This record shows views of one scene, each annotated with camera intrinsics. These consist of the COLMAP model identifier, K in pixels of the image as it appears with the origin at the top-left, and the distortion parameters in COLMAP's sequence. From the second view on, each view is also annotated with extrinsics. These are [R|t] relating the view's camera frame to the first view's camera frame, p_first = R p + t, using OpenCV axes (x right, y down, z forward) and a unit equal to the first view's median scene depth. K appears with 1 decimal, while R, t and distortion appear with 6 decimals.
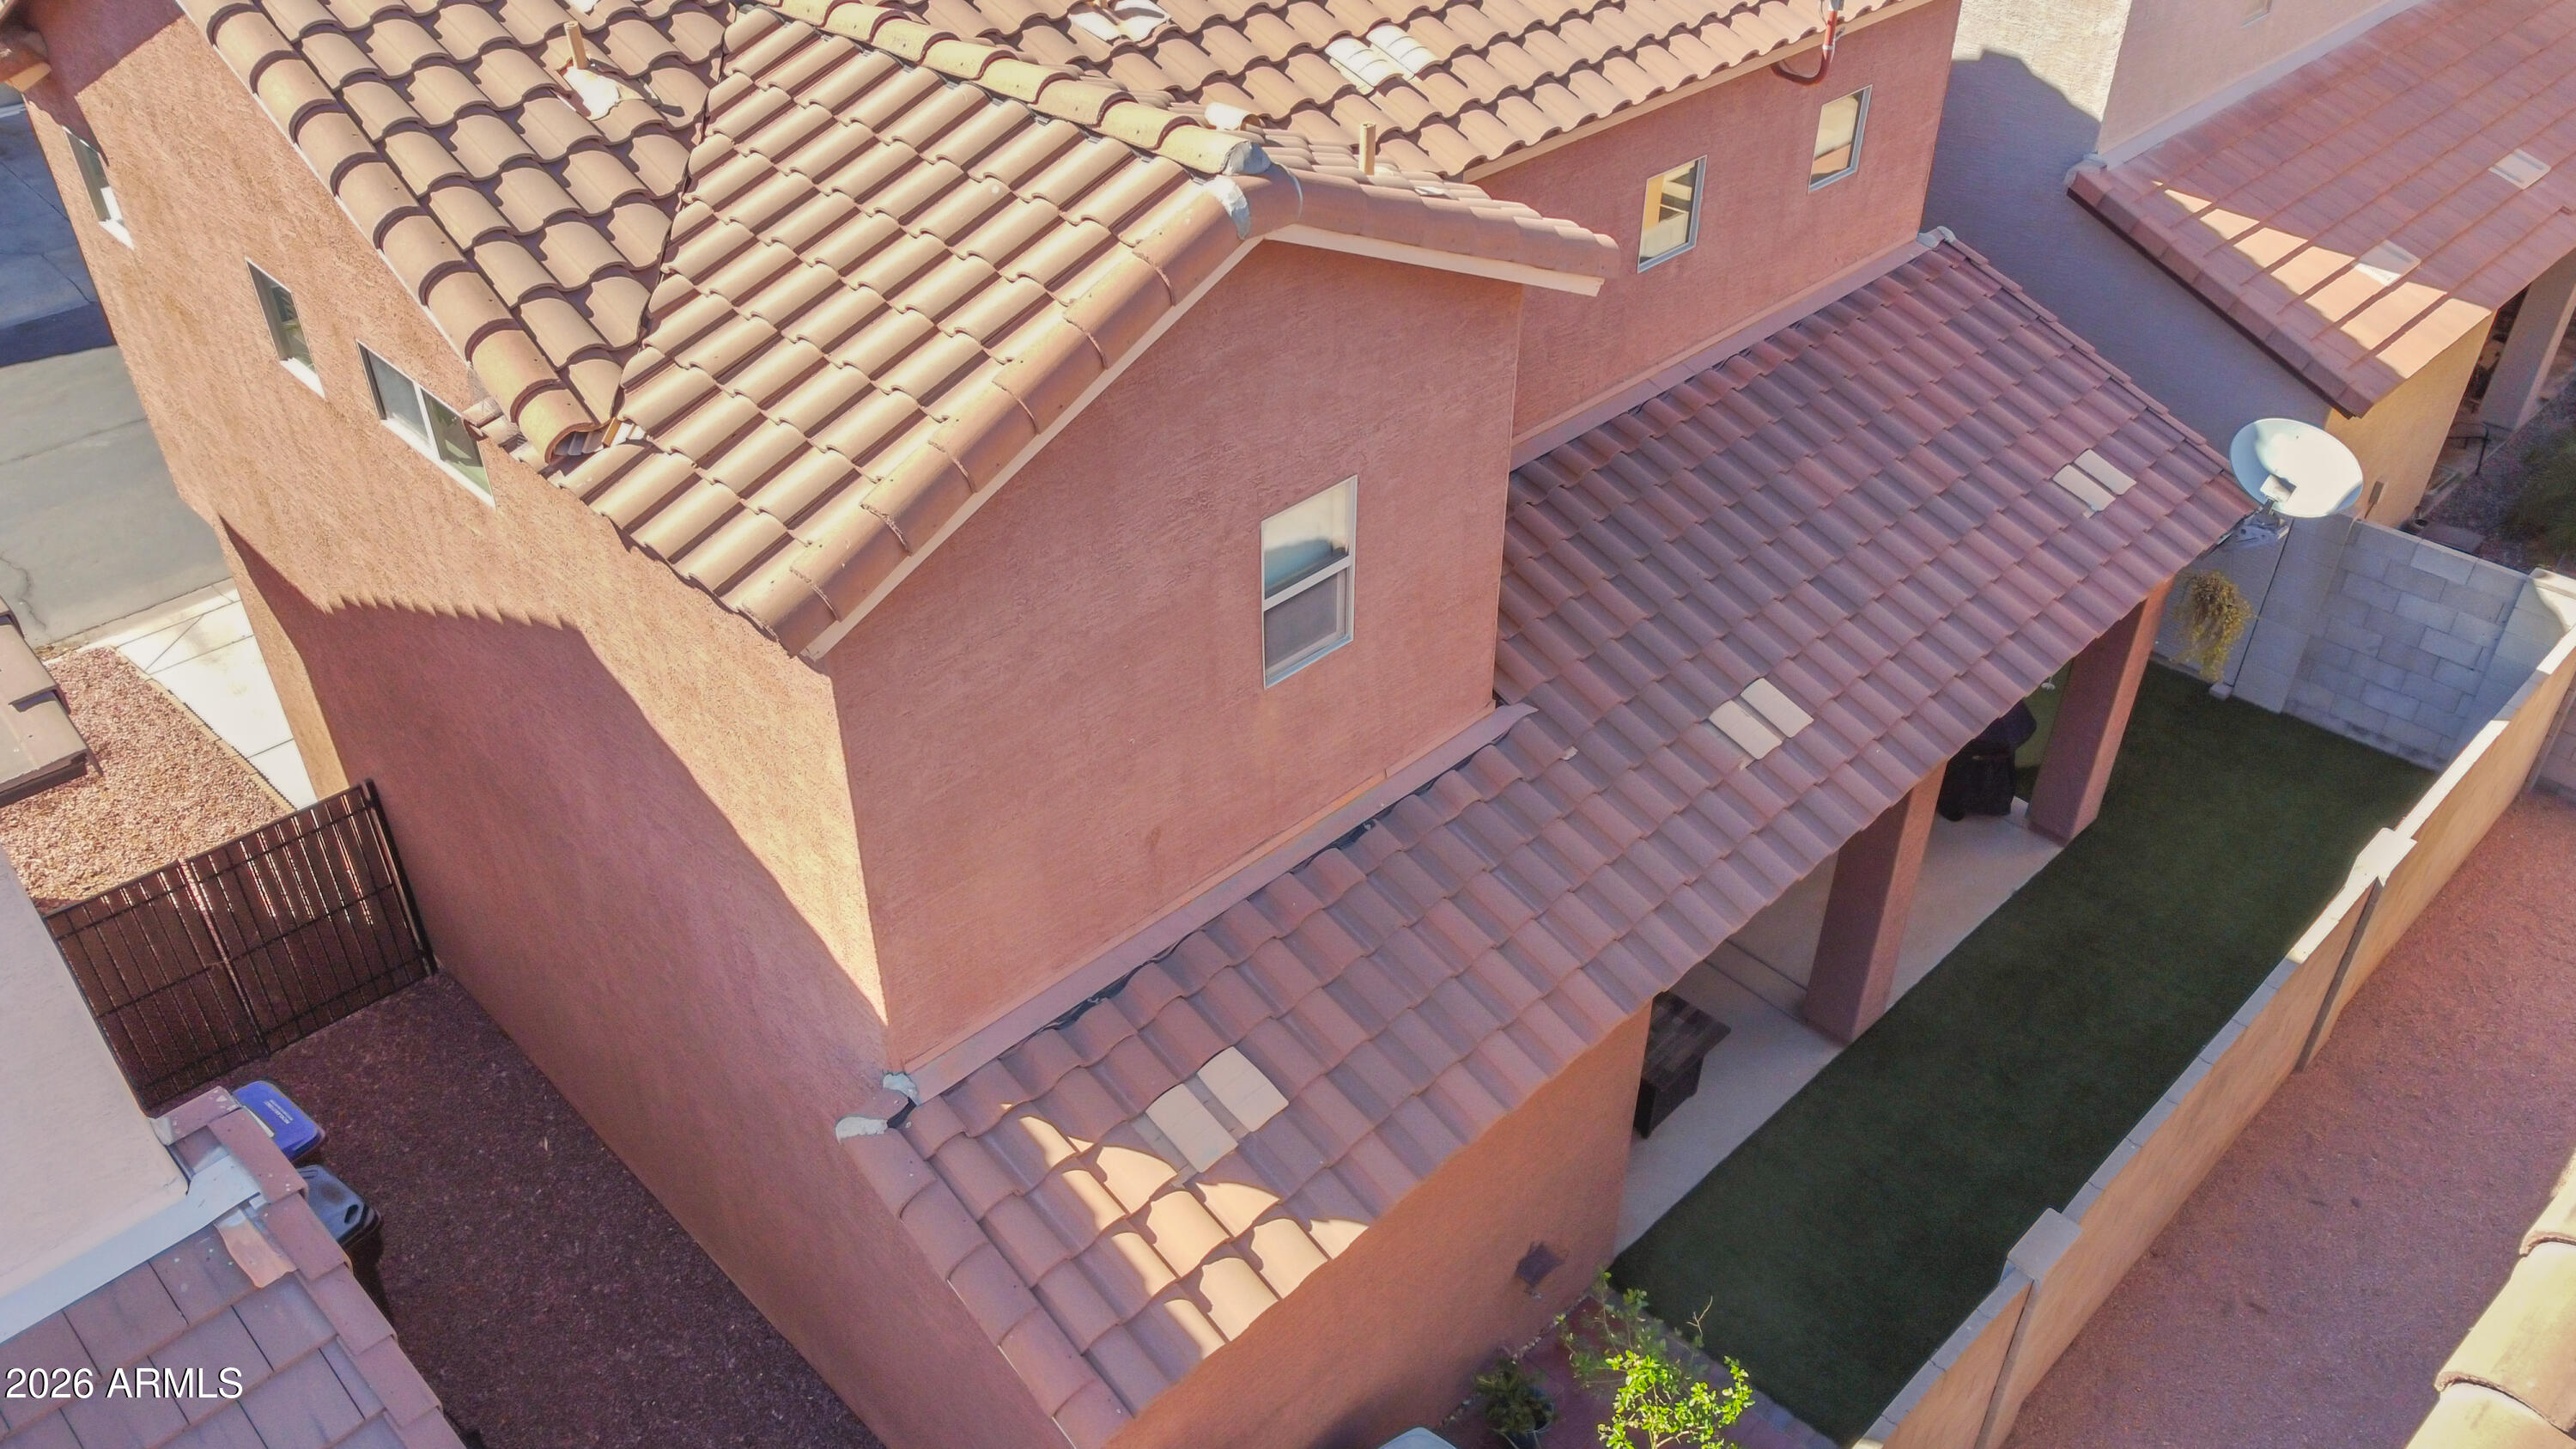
lens RADIAL K [[1975.3, 0, 1288.0], [0, 1975.3, 724.5], [0, 0, 1]] dist [0.008052, -0.000387]
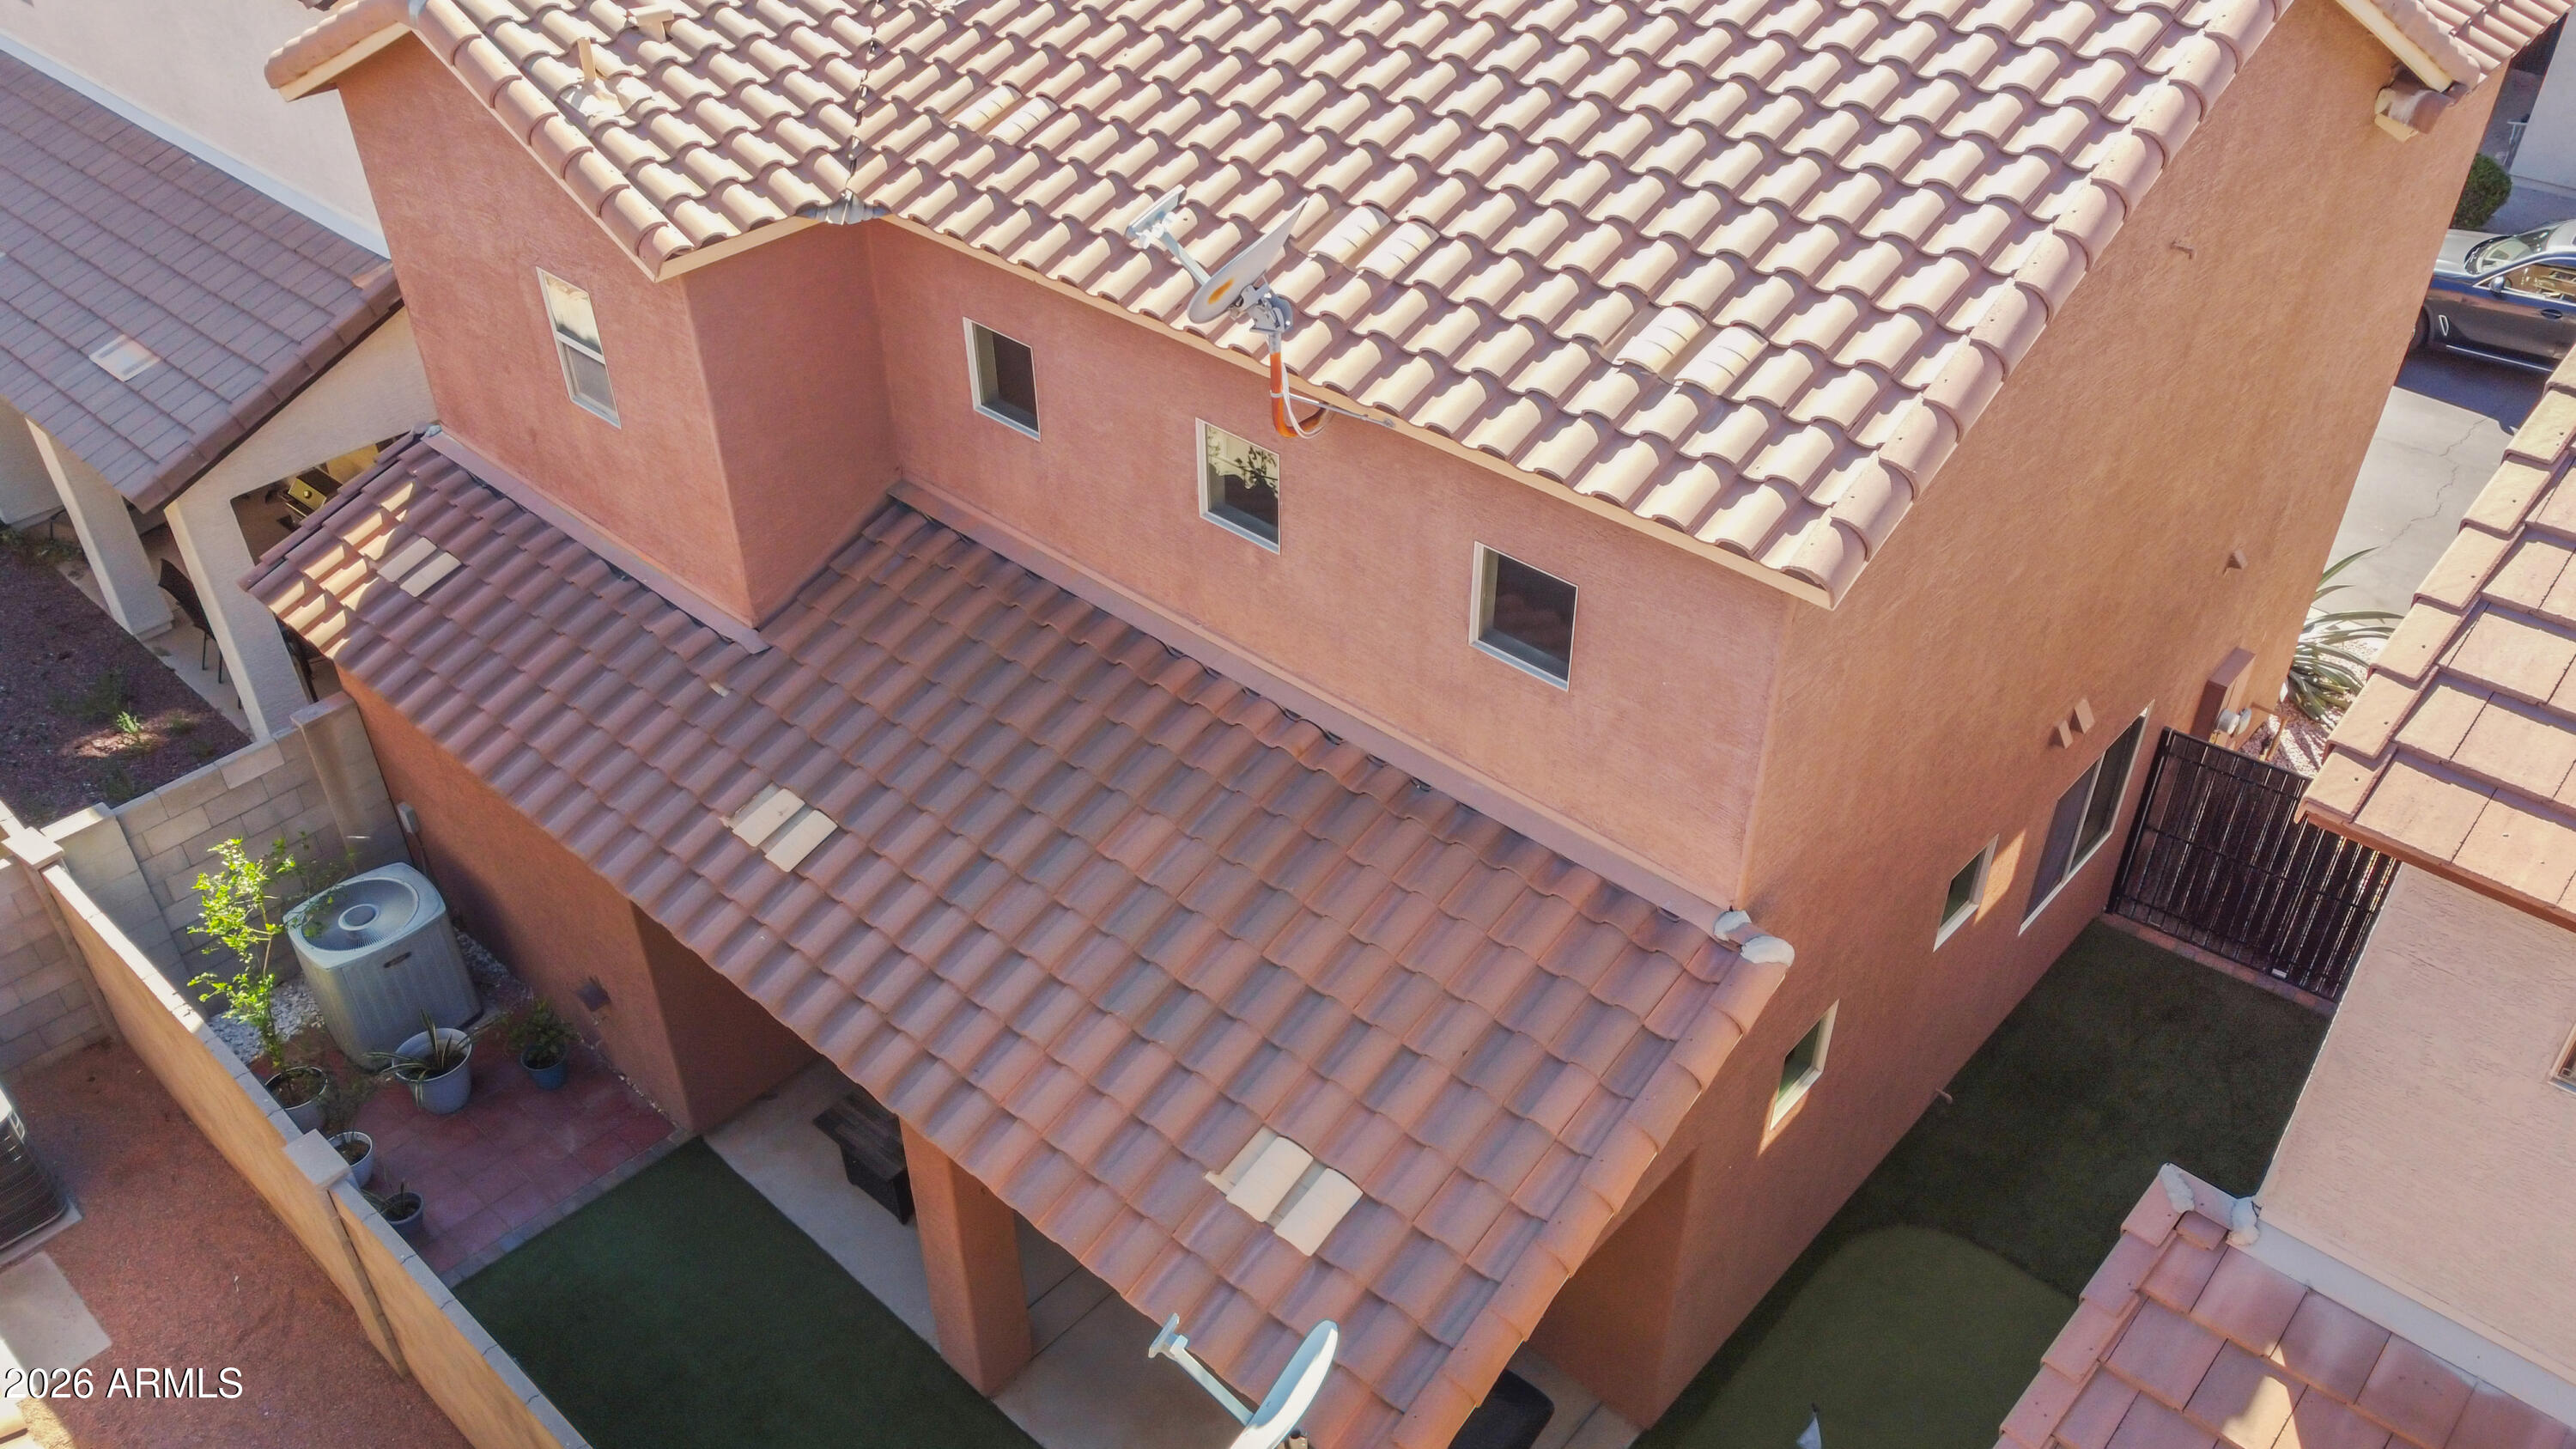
lens RADIAL K [[1975.3, 0, 1288.0], [0, 1975.3, 724.5], [0, 0, 1]] dist [0.008052, -0.000387]
pose [[0.053487, 0.594091, -0.802617, 1.023647], [-0.587727, 0.668533, 0.455677, -0.642477], [0.807290, 0.447347, 0.384921, 0.800181]]
